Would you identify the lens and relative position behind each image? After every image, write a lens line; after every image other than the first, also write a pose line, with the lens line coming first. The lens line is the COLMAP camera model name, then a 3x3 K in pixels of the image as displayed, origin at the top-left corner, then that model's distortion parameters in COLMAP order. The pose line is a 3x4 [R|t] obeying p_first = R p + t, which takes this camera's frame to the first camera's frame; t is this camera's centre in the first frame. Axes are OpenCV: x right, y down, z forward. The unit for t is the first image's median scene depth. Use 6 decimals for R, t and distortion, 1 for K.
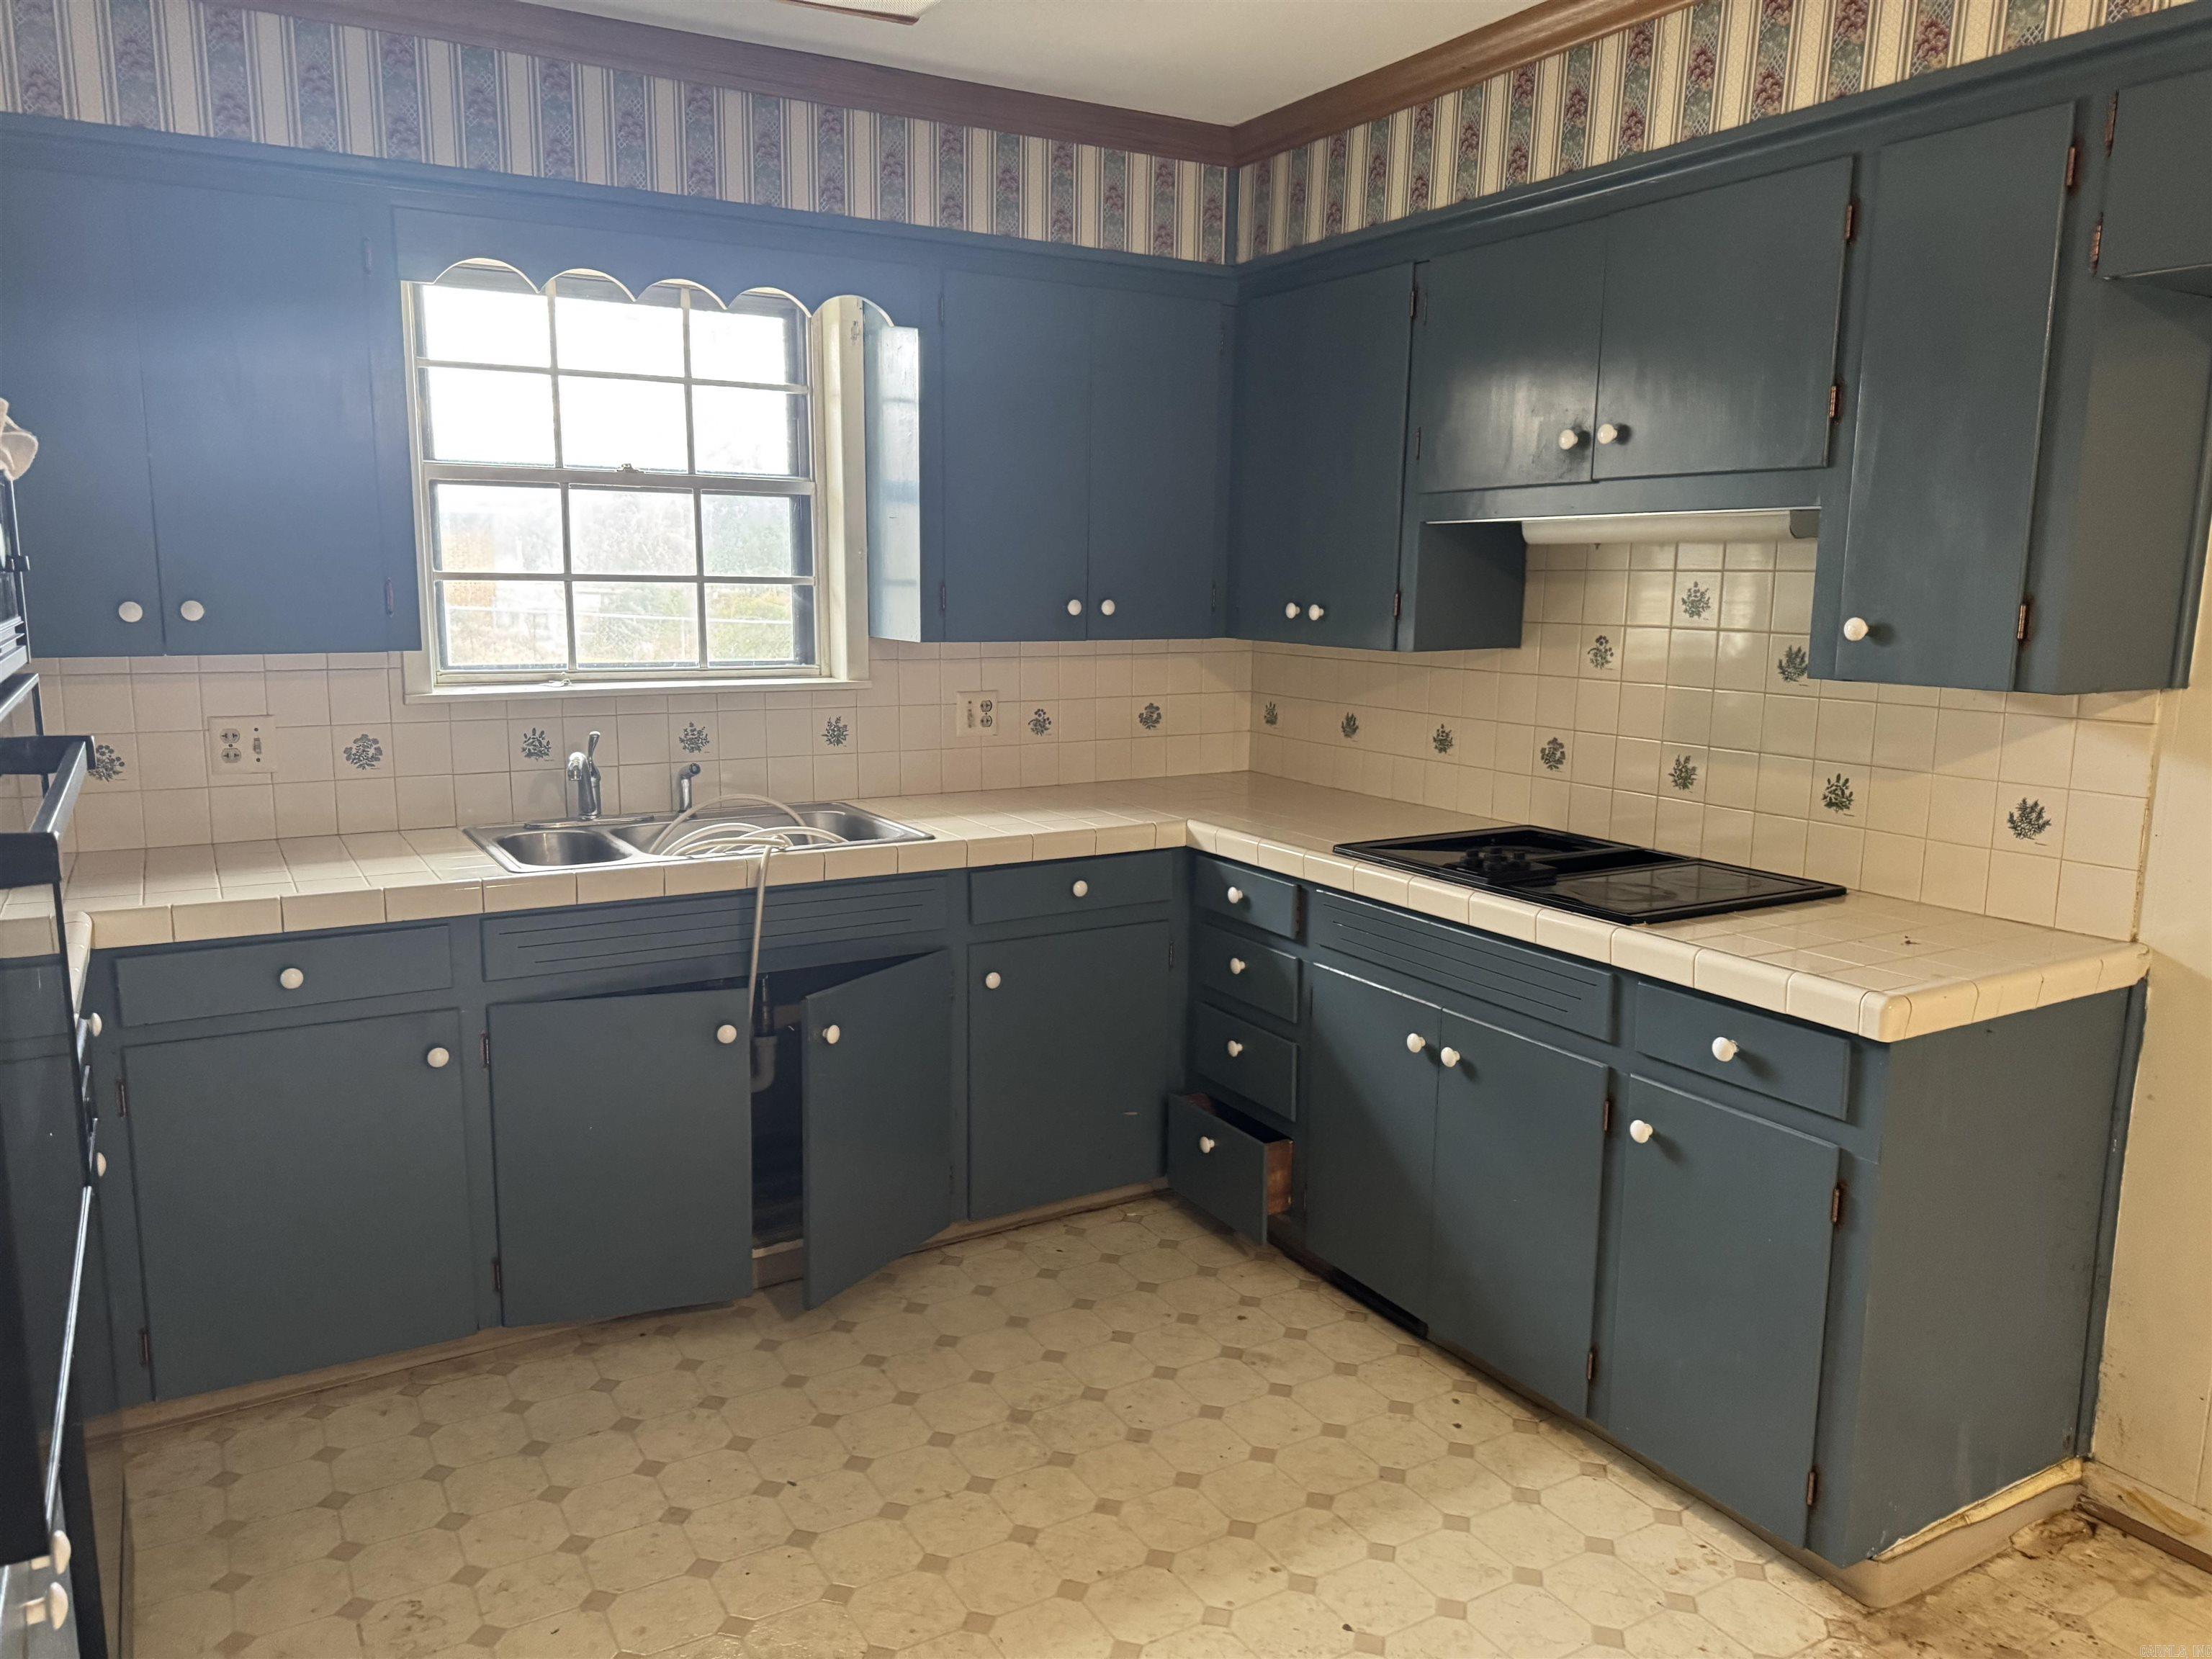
lens RADIAL K [[1563.7, 0, 1099.1], [0, 1563.7, 819.1], [0, 0, 1]] dist [0.153352, -0.237615]
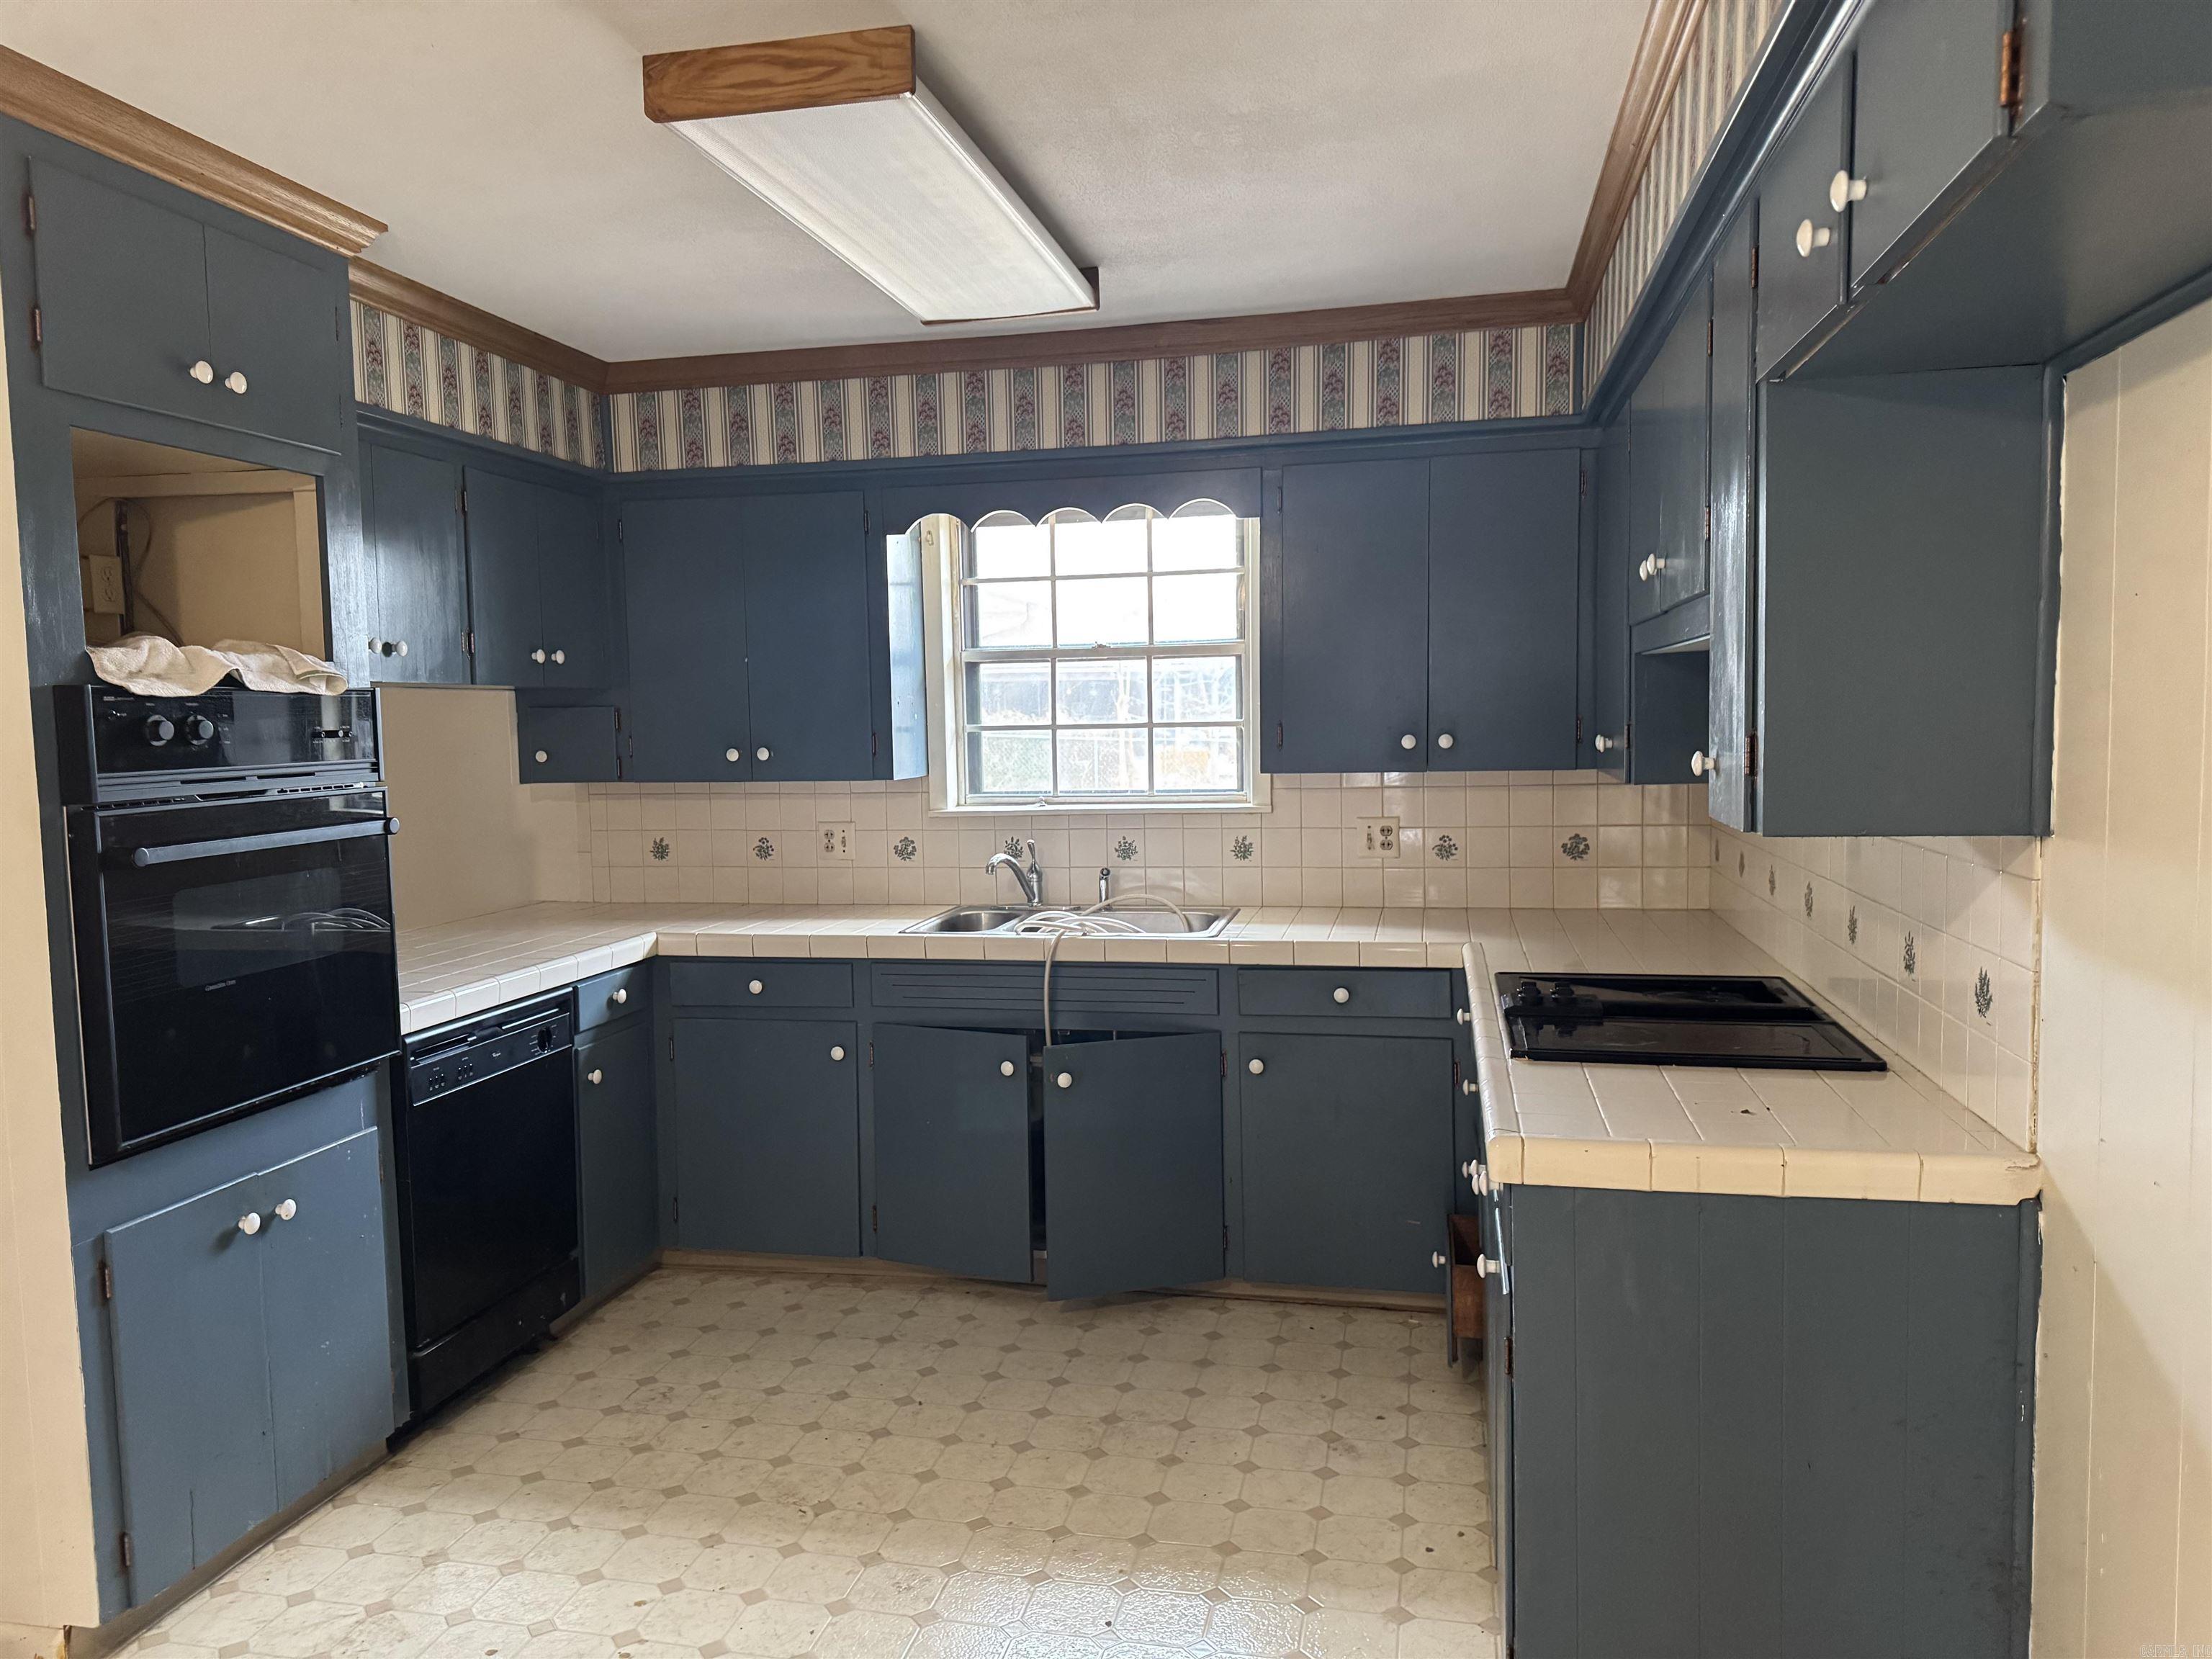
lens RADIAL K [[1564.4, 0, 1097.3], [0, 1564.4, 813.7], [0, 0, 1]] dist [0.142685, -0.196862]
pose [[0.737538, 0.020654, -0.674990, 0.659293], [-0.079768, 0.995199, -0.056707, -0.007020], [0.670578, 0.095666, 0.735645, 0.064786]]
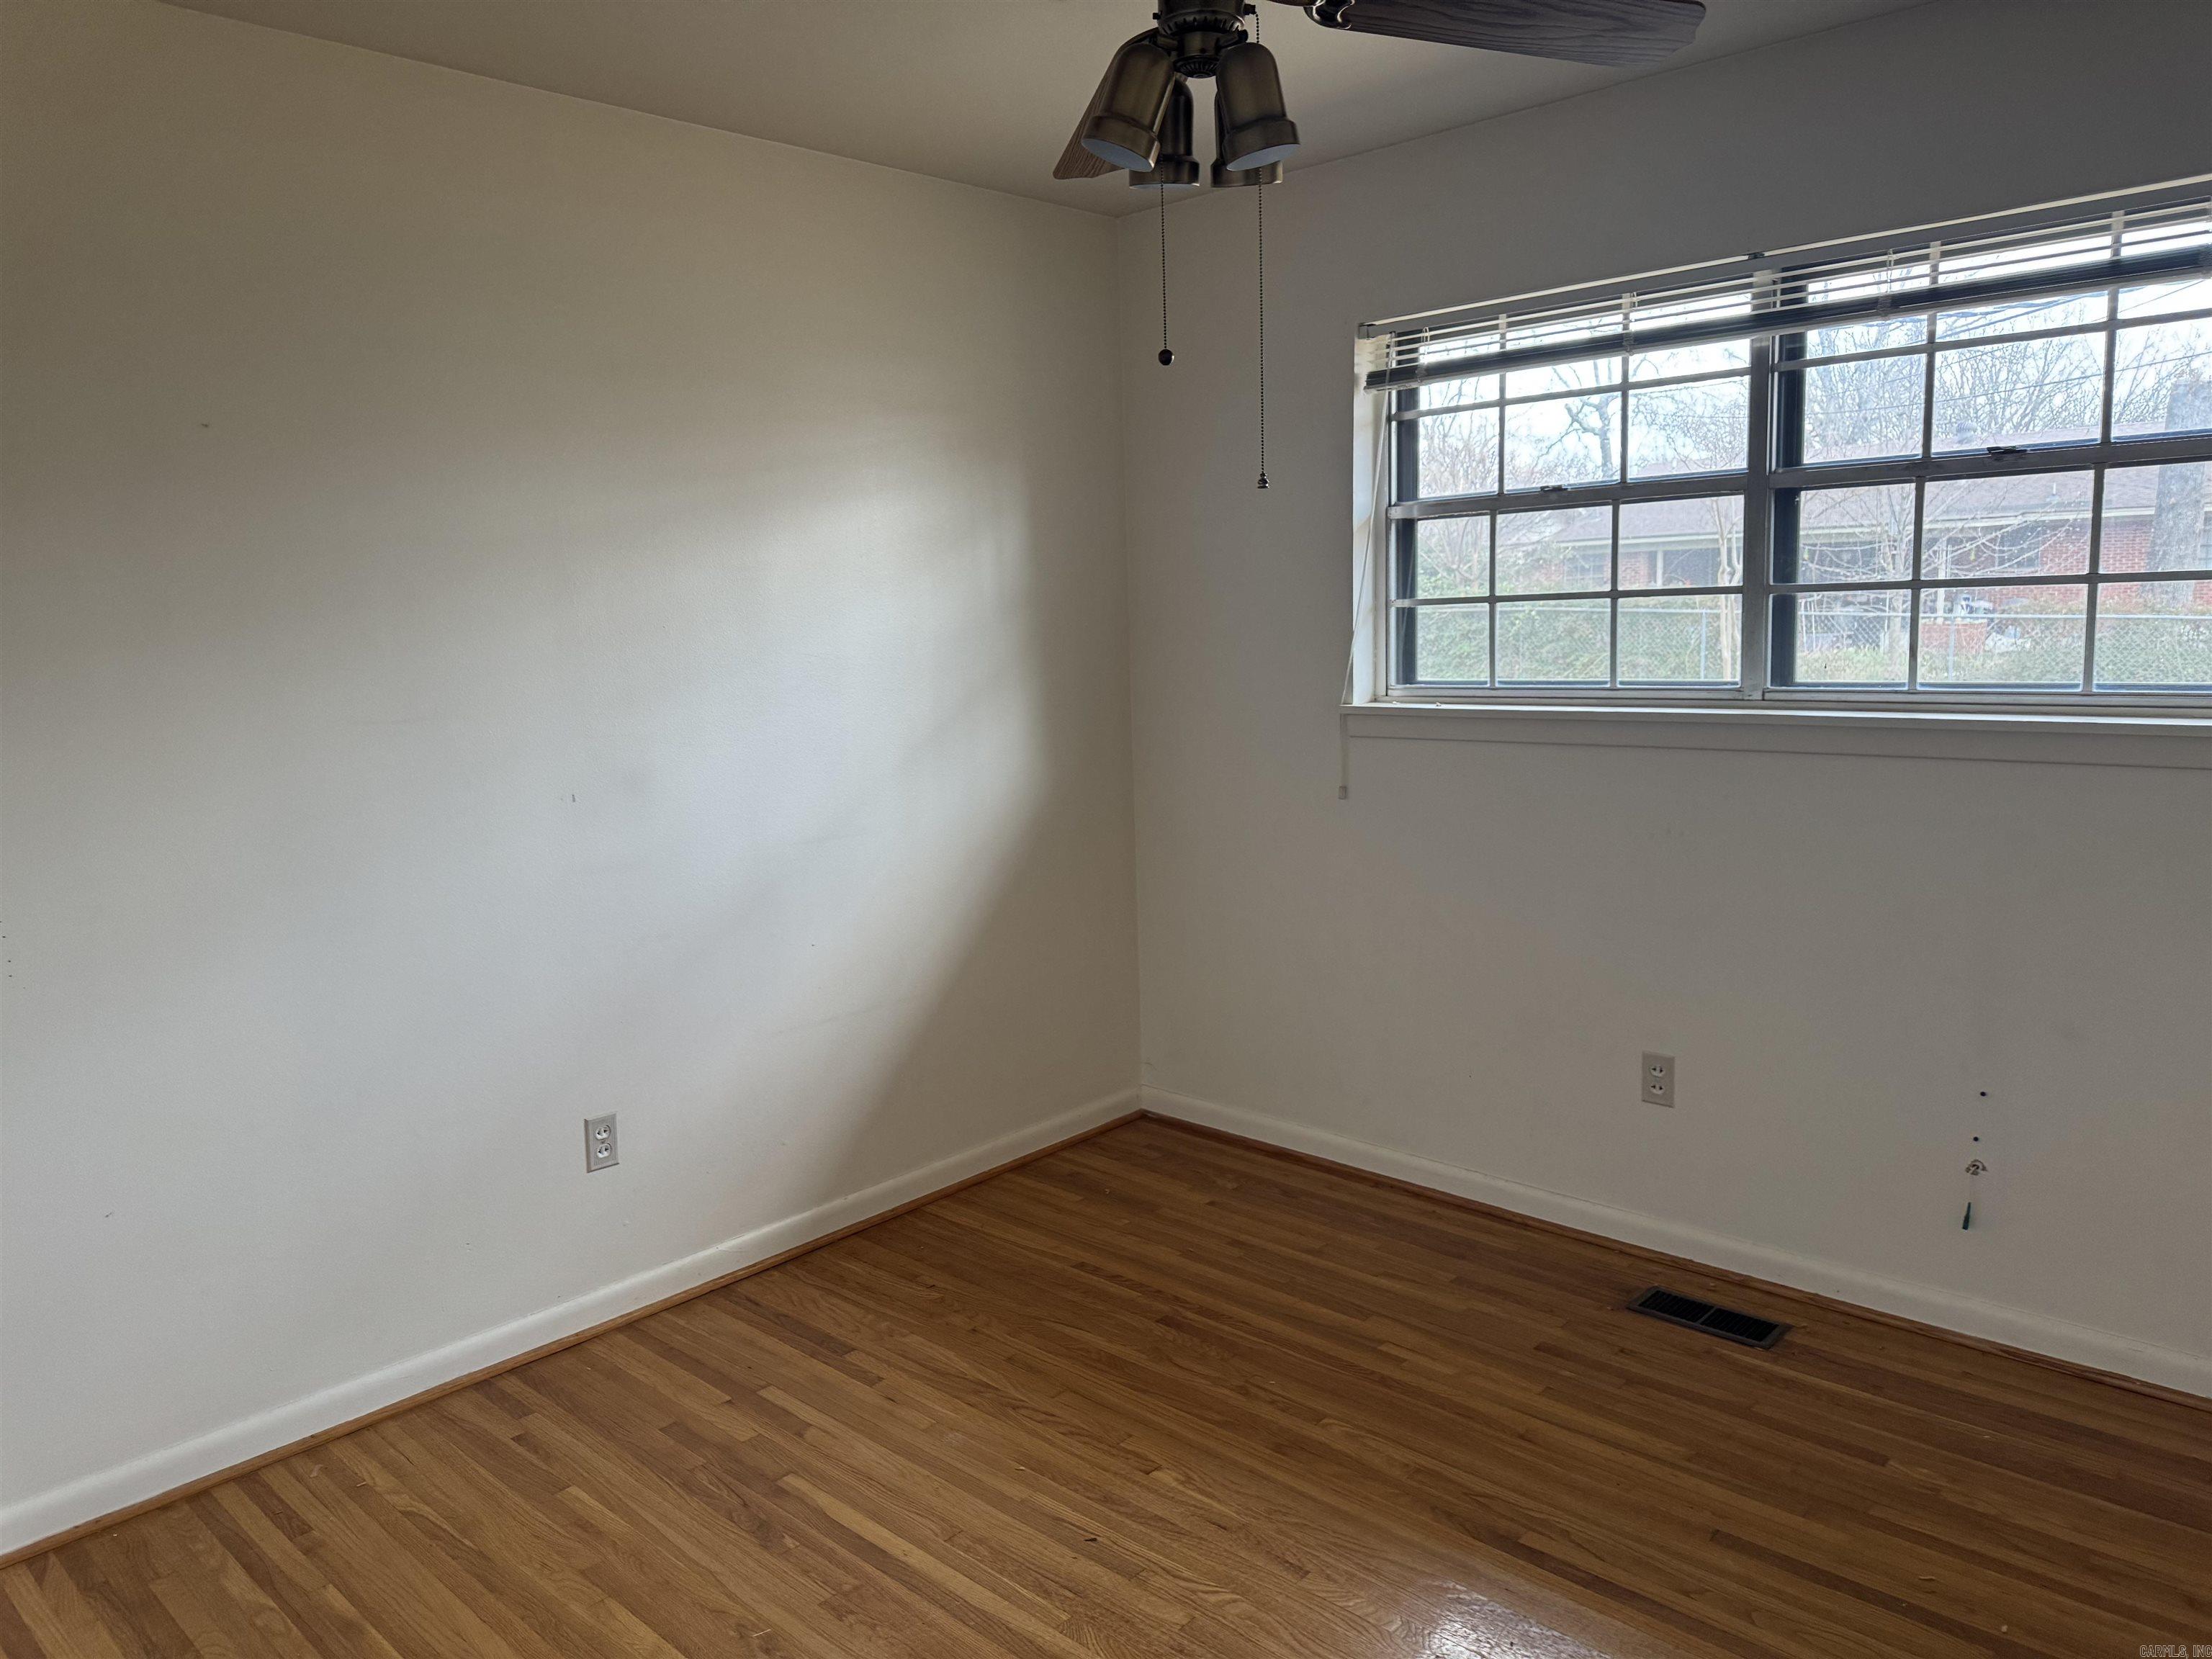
lens RADIAL K [[1564.4, 0, 1097.3], [0, 1564.4, 813.7], [0, 0, 1]] dist [0.142685, -0.196862]
pose [[0.281699, 0.115312, -0.952549, 0.665565], [-0.115808, 0.989581, 0.085546, -0.080205], [0.952488, 0.086214, 0.292118, 0.519569]]
